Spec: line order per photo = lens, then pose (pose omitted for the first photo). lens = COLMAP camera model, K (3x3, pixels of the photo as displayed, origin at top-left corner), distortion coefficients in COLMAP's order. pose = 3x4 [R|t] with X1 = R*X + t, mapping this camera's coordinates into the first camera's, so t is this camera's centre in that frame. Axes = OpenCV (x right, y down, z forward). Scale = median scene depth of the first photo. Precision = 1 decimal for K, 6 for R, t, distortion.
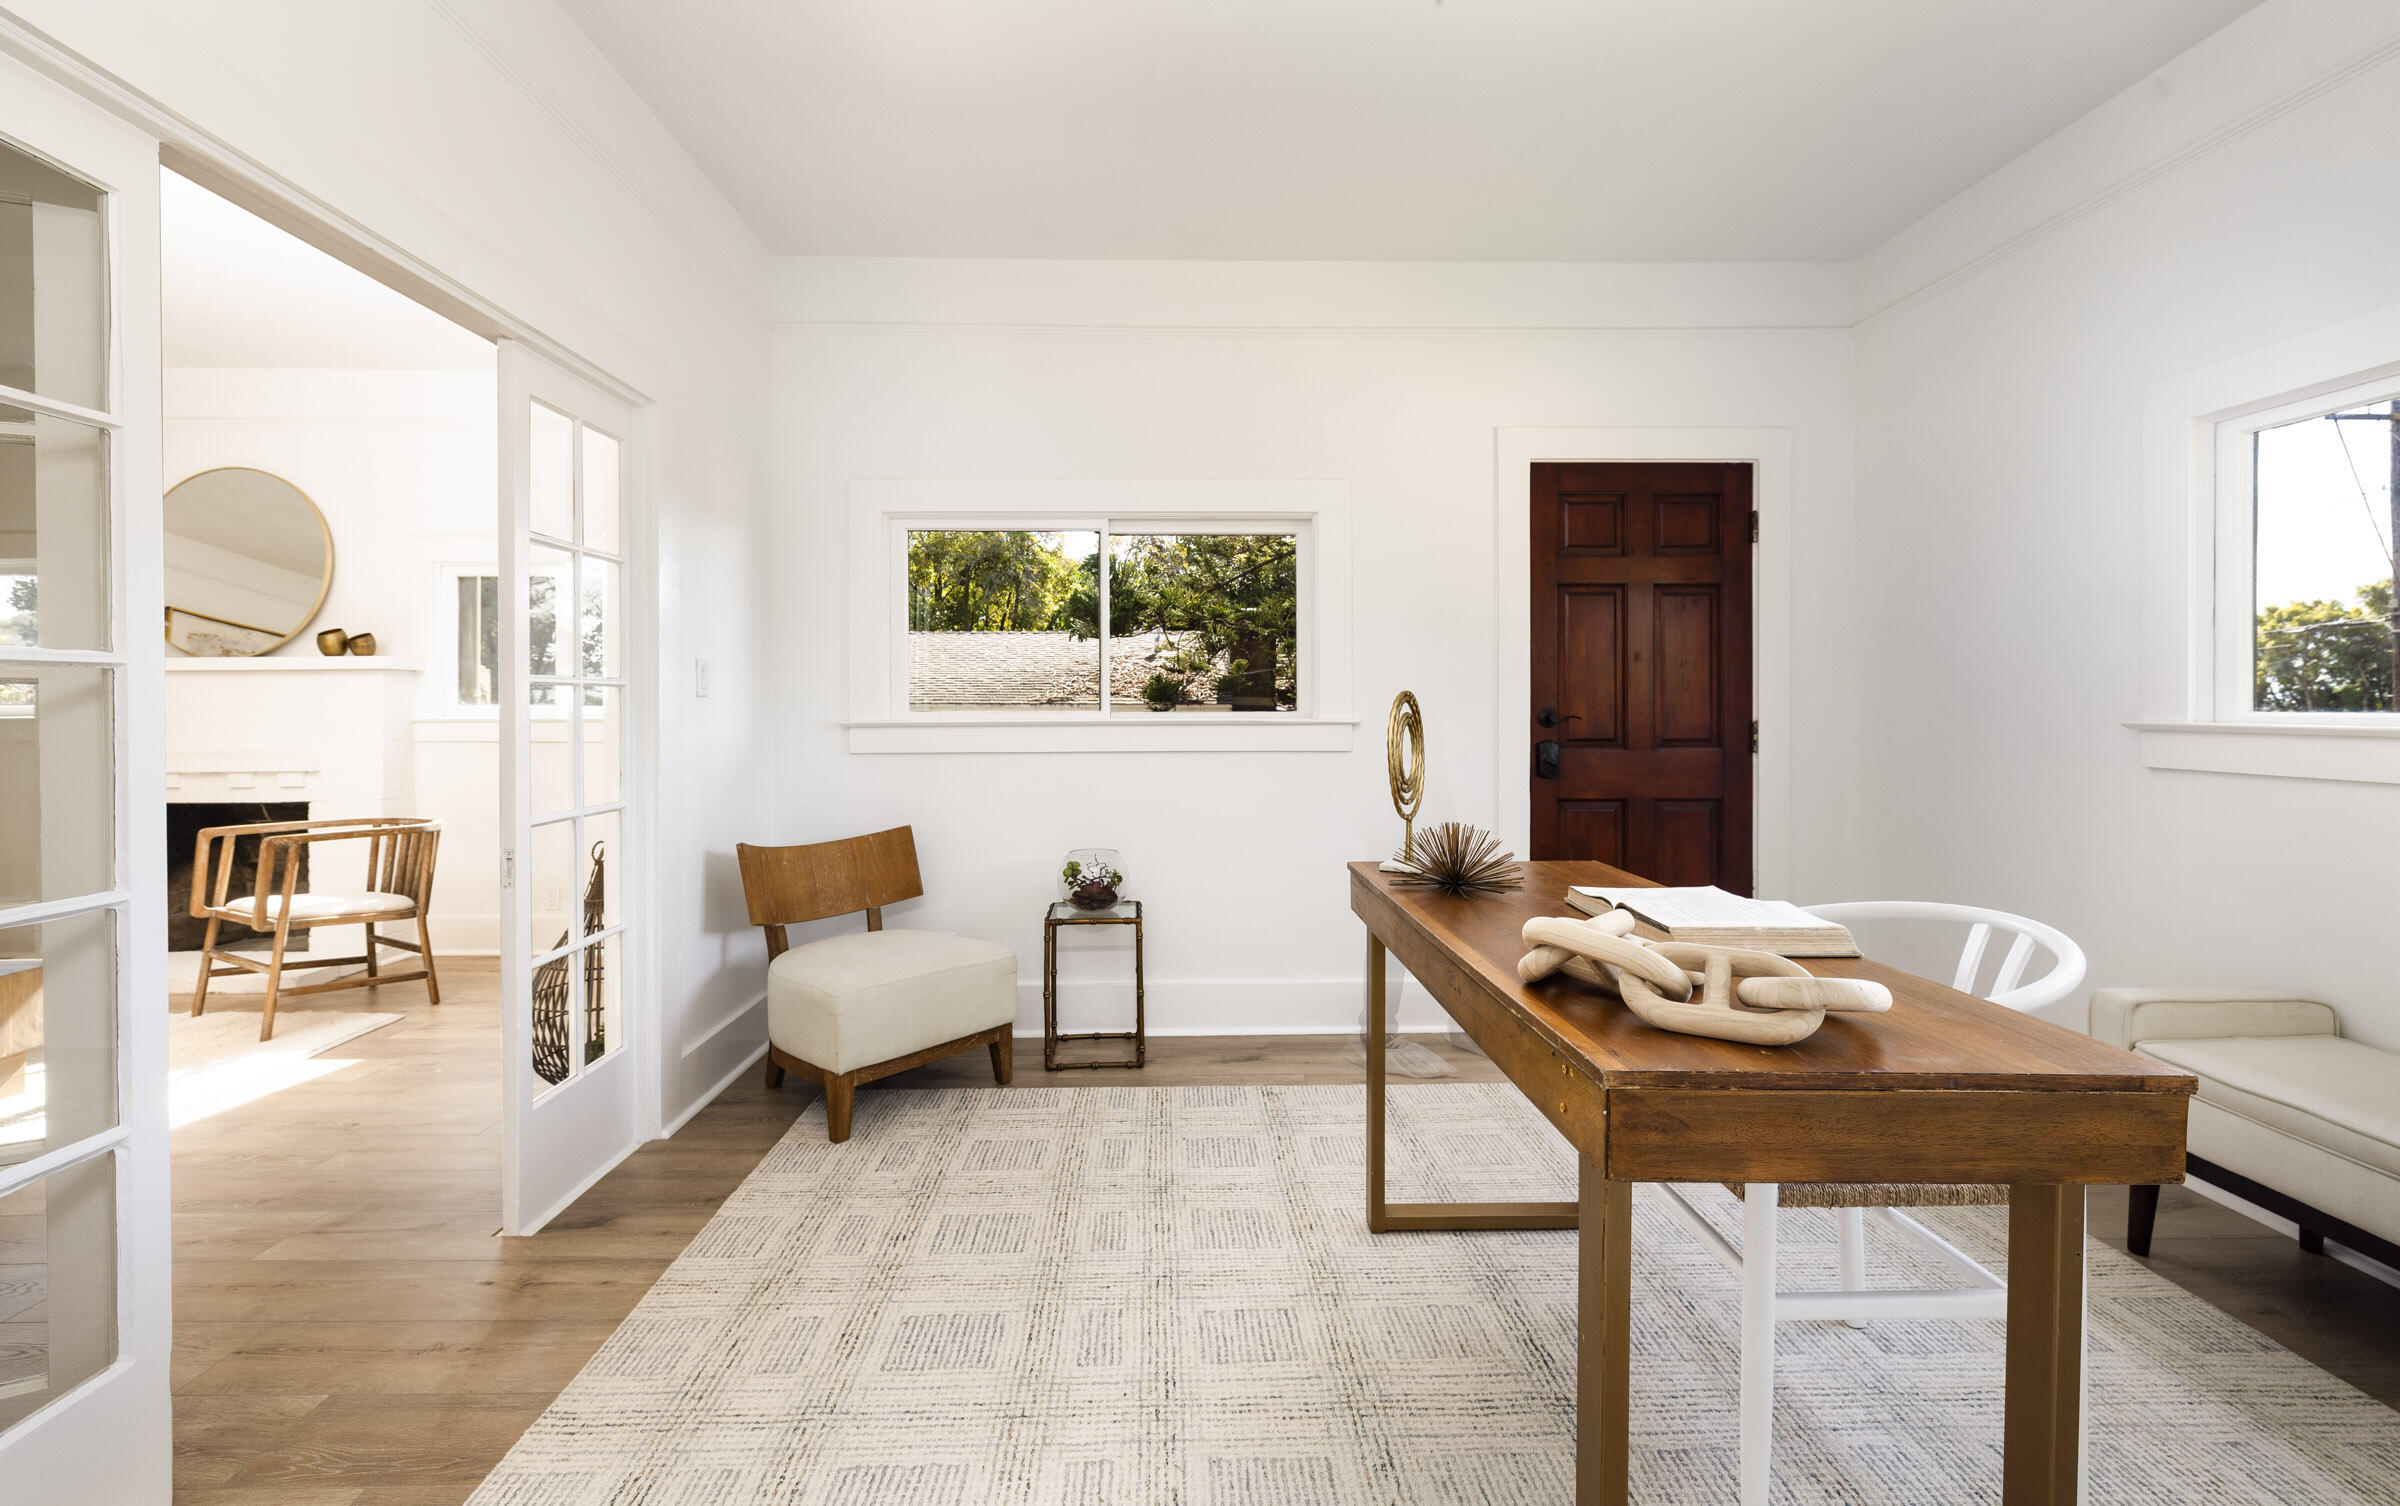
lens RADIAL K [[1031.2, 0, 1204.2], [0, 1031.2, 709.6], [0, 0, 1]] dist [-0.002122, 0.000049]
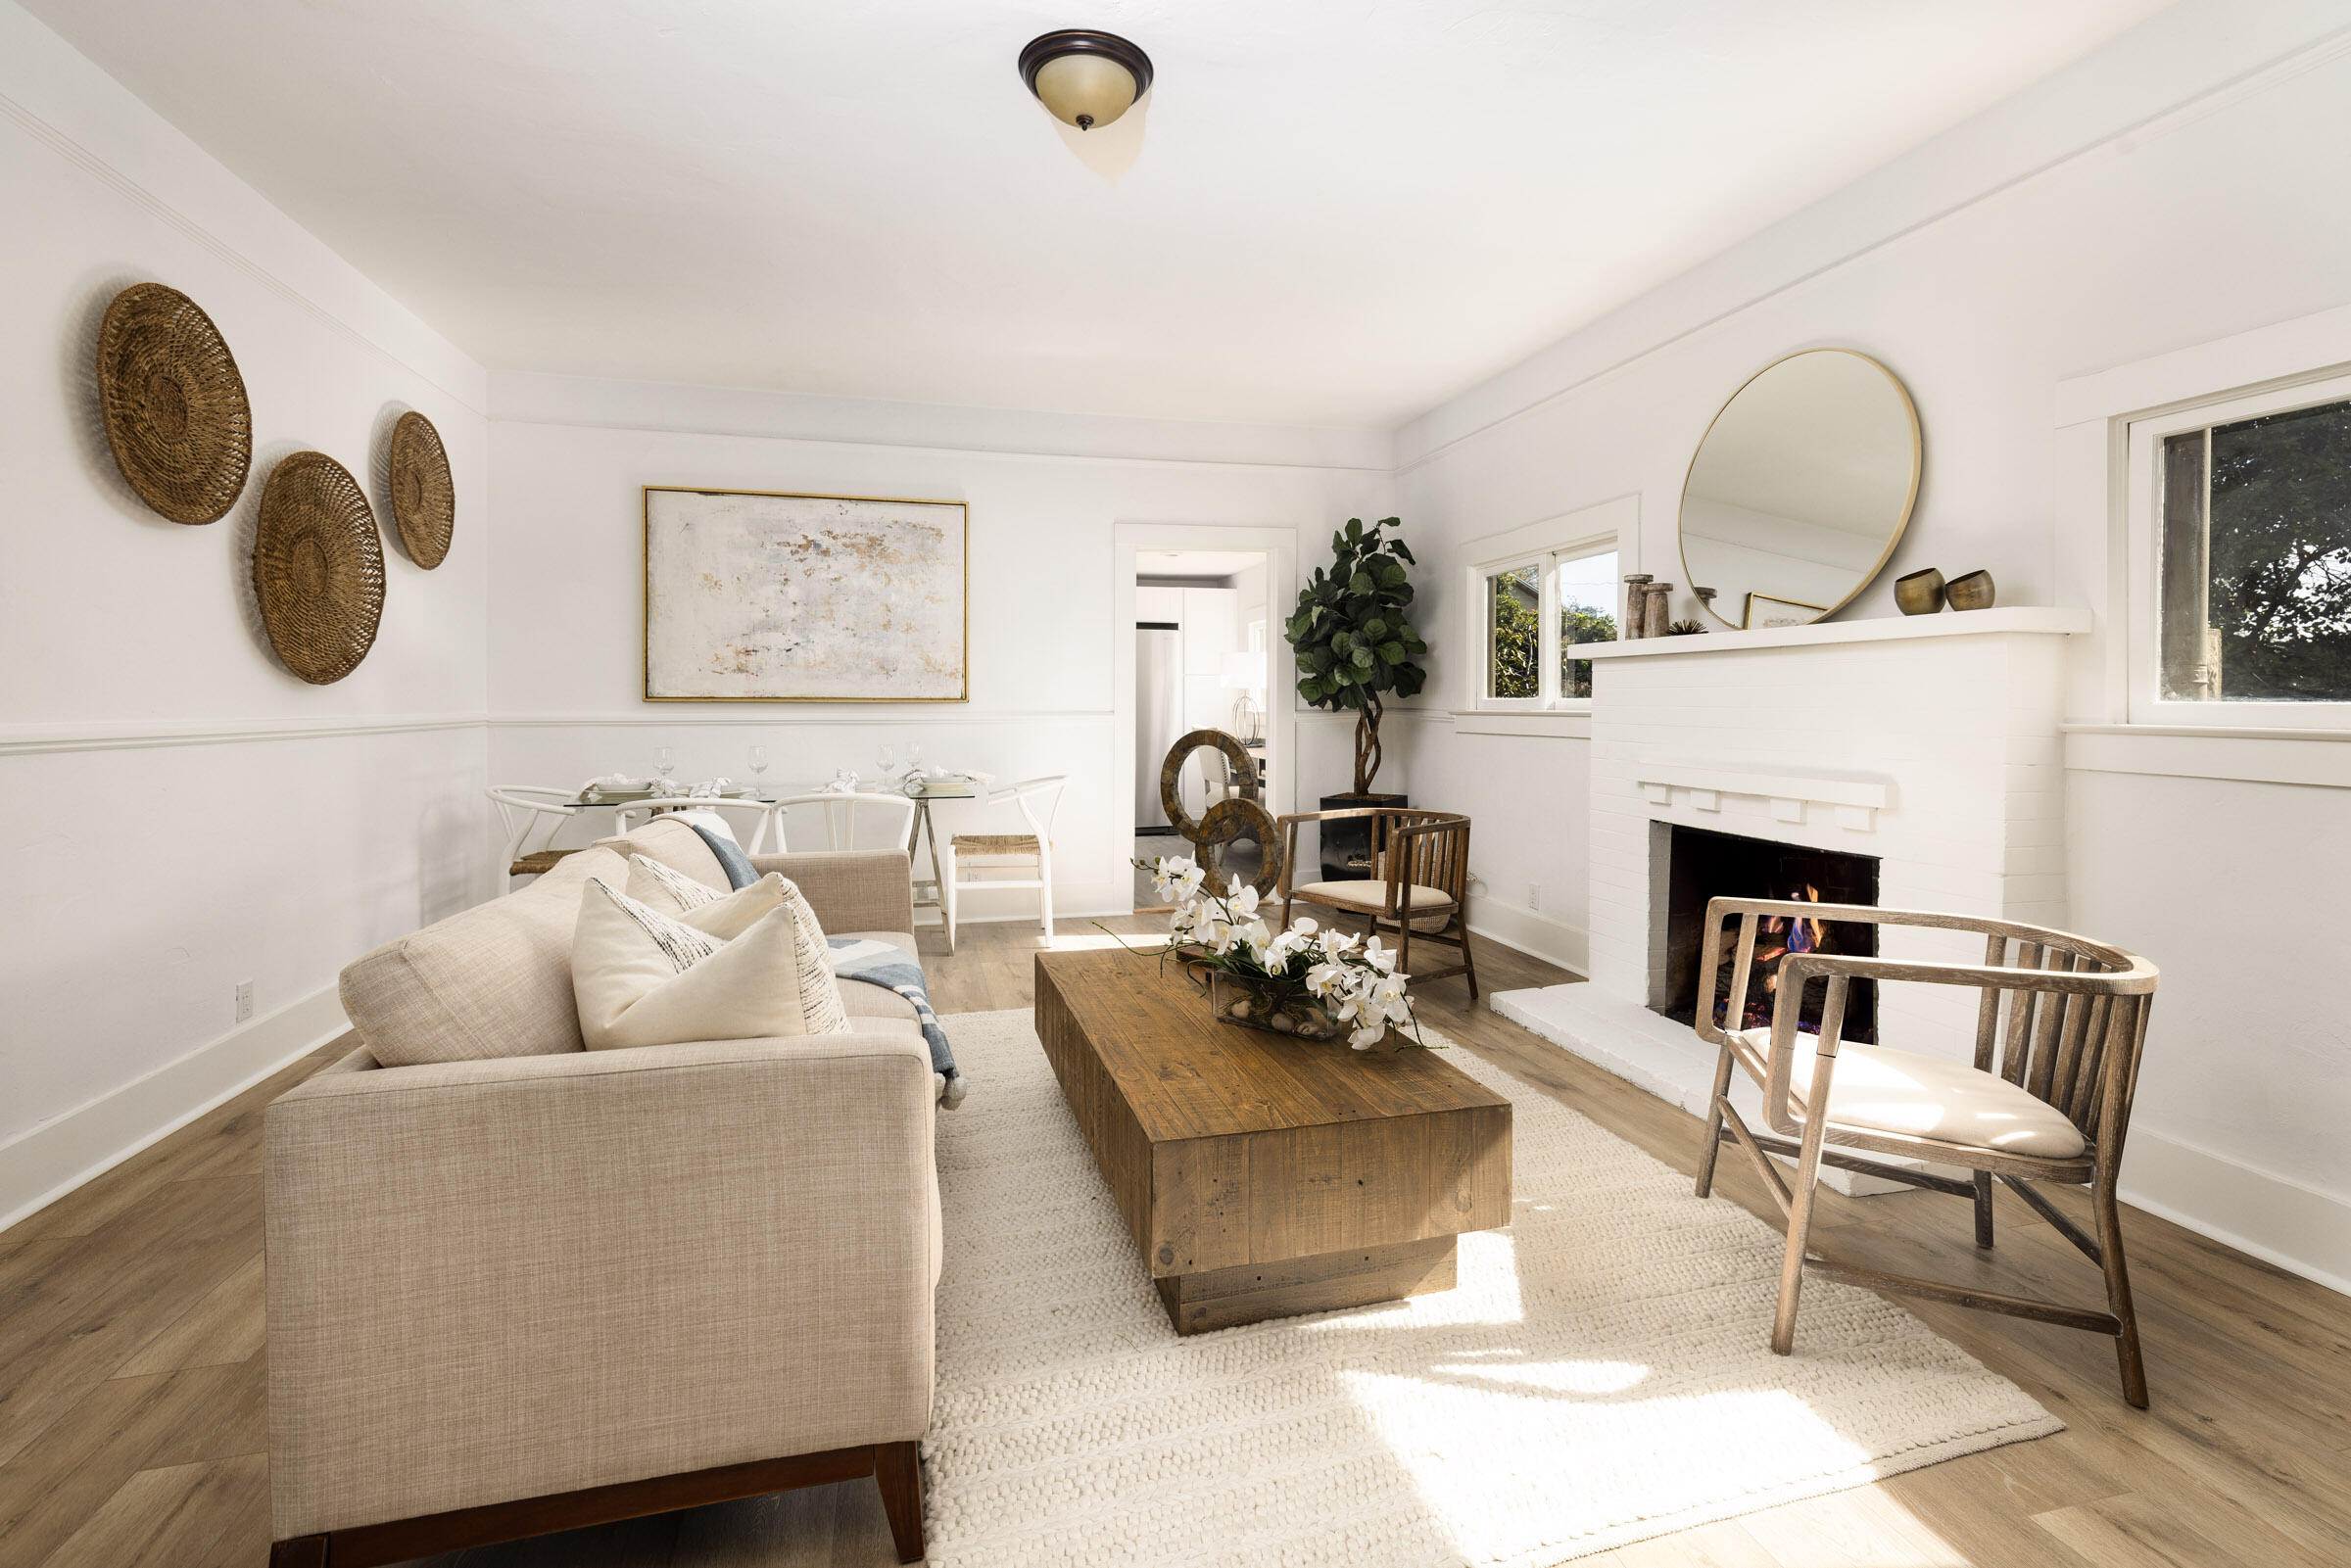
lens RADIAL K [[1017.6, 0, 1170.5], [0, 1017.6, 737.8], [0, 0, 1]] dist [0.003694, 0.000598]
pose [[0.221011, 0.019298, -0.975080, -0.419929], [0.005652, 0.999762, 0.021068, 0.004633], [0.975255, -0.010167, 0.220849, 0.512685]]
